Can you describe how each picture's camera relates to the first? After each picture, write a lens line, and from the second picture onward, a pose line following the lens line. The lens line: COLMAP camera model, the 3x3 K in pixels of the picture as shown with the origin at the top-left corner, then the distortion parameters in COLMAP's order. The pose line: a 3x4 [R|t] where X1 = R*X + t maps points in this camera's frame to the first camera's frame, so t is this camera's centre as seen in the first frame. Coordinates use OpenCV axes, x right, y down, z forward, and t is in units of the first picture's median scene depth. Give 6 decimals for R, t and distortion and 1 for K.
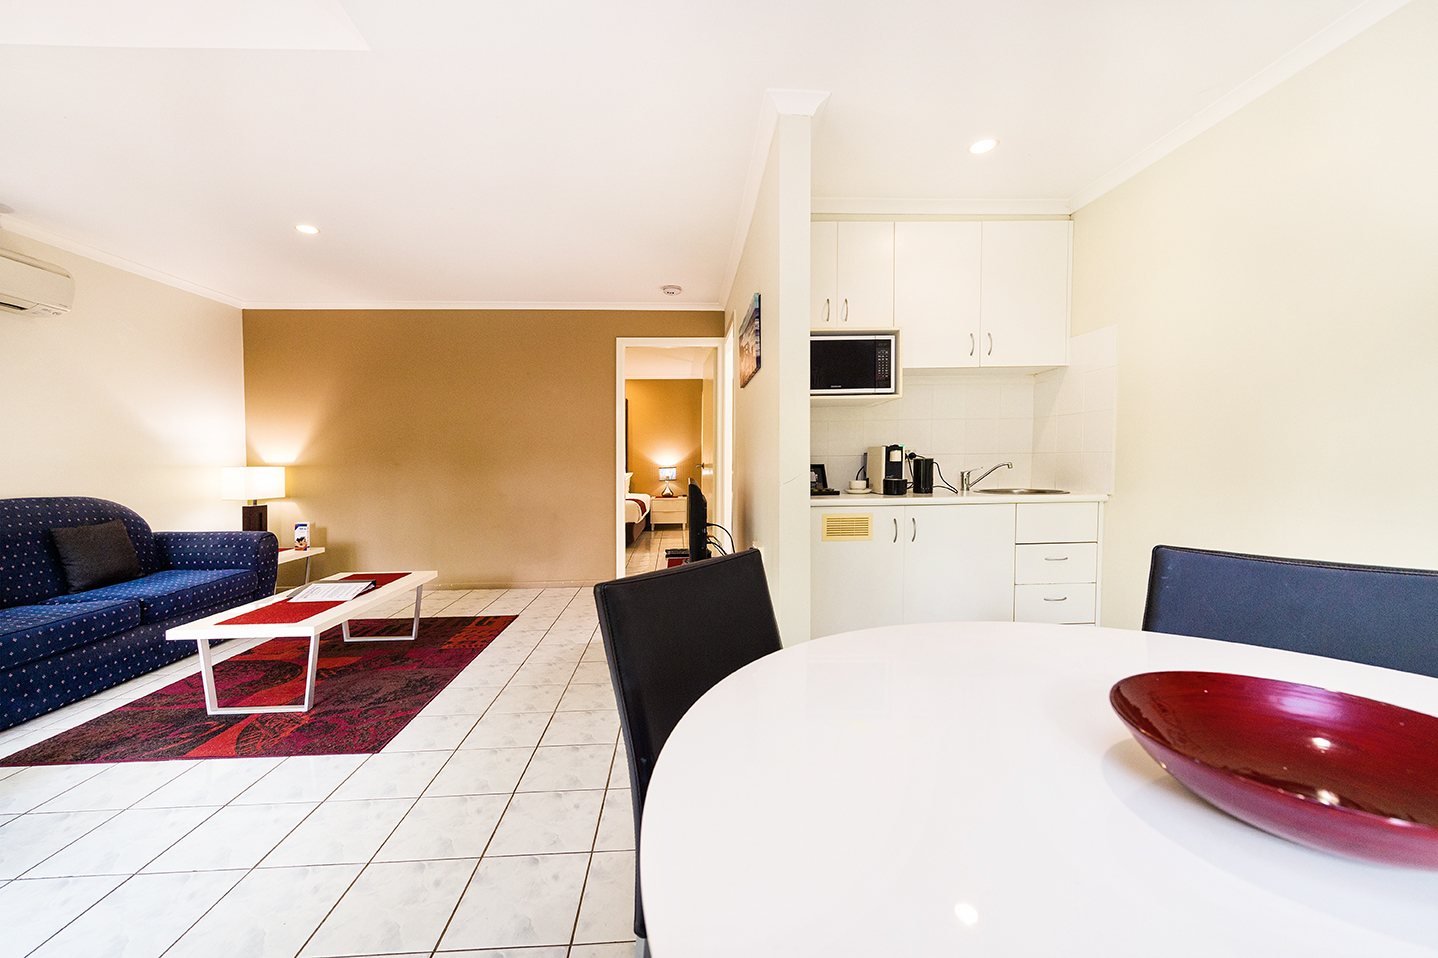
lens RADIAL K [[560.6, 0, 719.0], [0, 560.6, 479.0], [0, 0, 1]] dist [-0.003073, -0.000500]
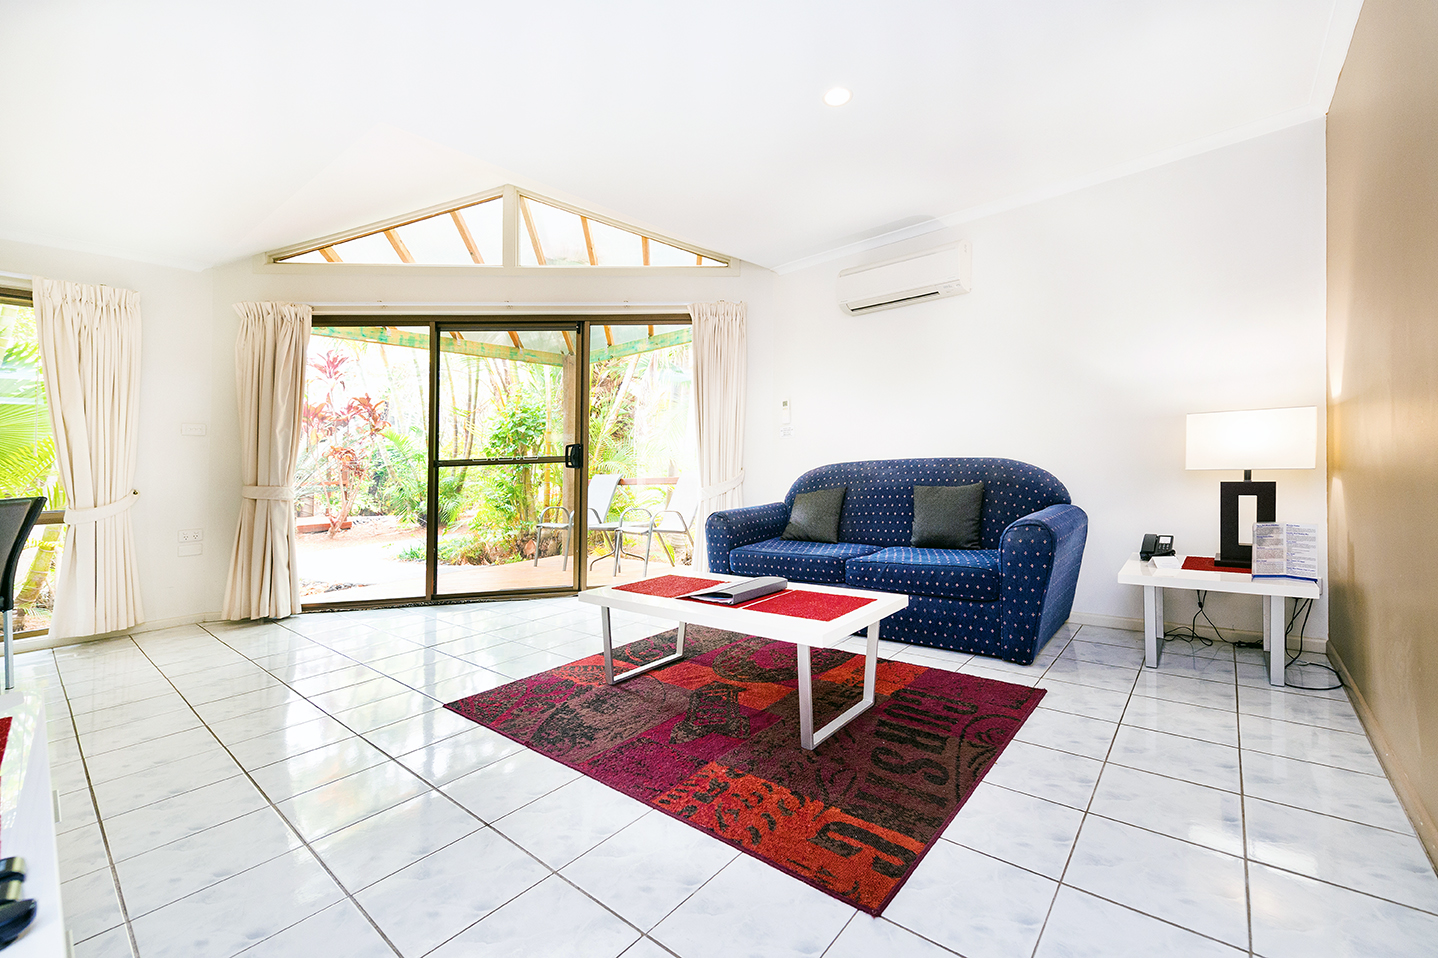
lens RADIAL K [[590.6, 0, 789.1], [0, 590.6, 483.3], [0, 0, 1]] dist [-0.000267, -0.000125]
pose [[-0.658069, 0.069466, -0.749747, -0.164735], [0.026068, 0.997240, 0.069516, 0.008134], [0.752507, 0.026202, -0.658063, 1.538229]]
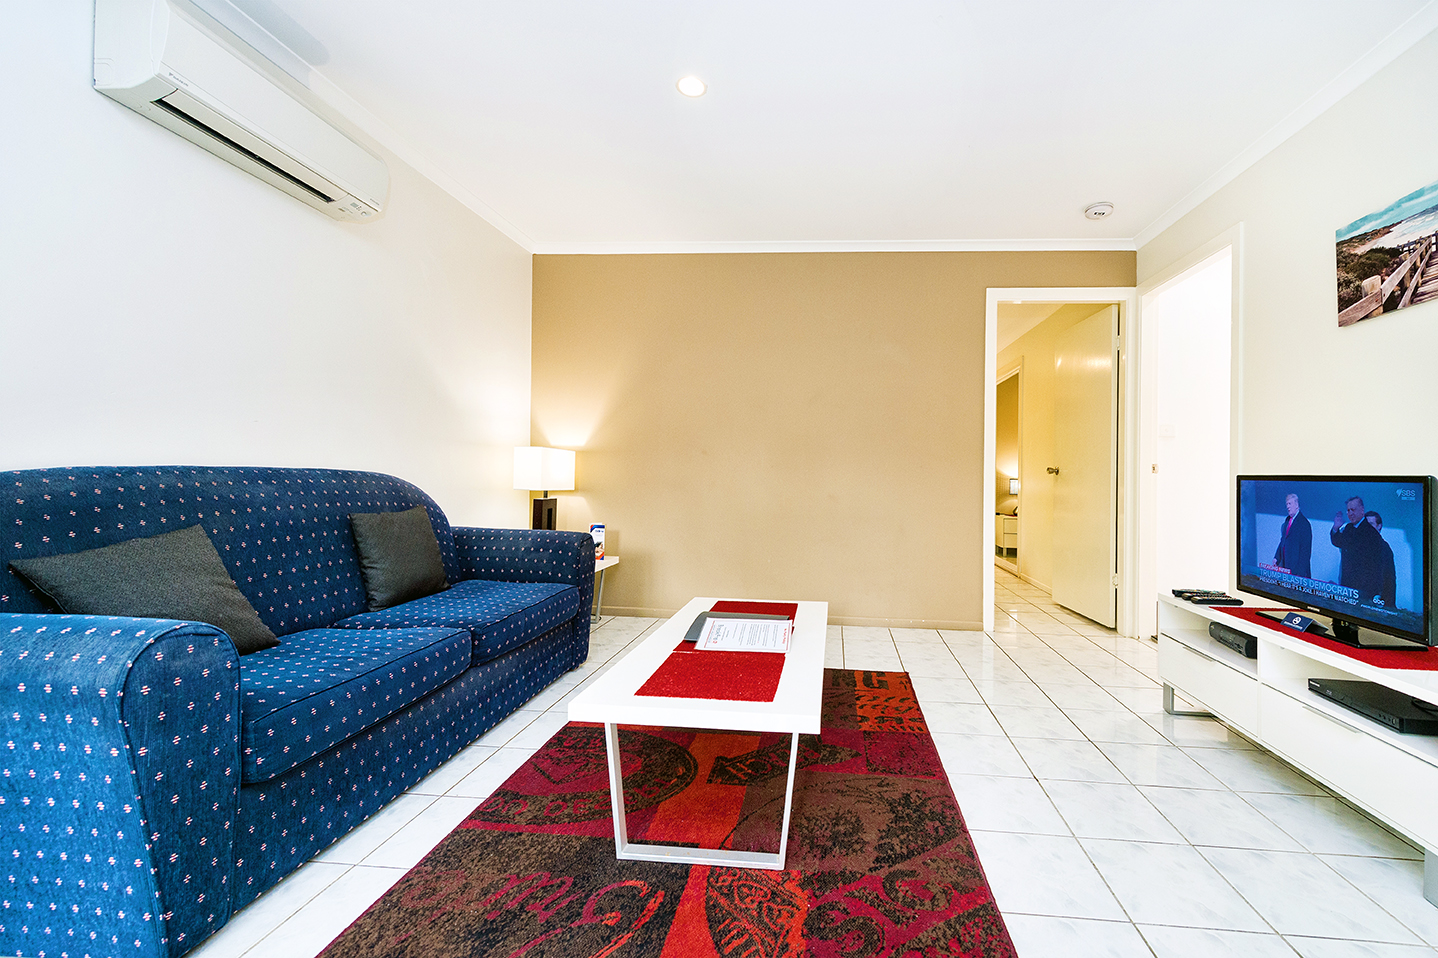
lens RADIAL K [[590.6, 0, 789.1], [0, 590.6, 483.3], [0, 0, 1]] dist [-0.000267, -0.000125]
pose [[0.987277, 0.033402, -0.155463, -0.529076], [-0.037042, 0.999102, -0.020574, 0.044445], [0.154636, 0.026071, 0.987627, 0.347524]]
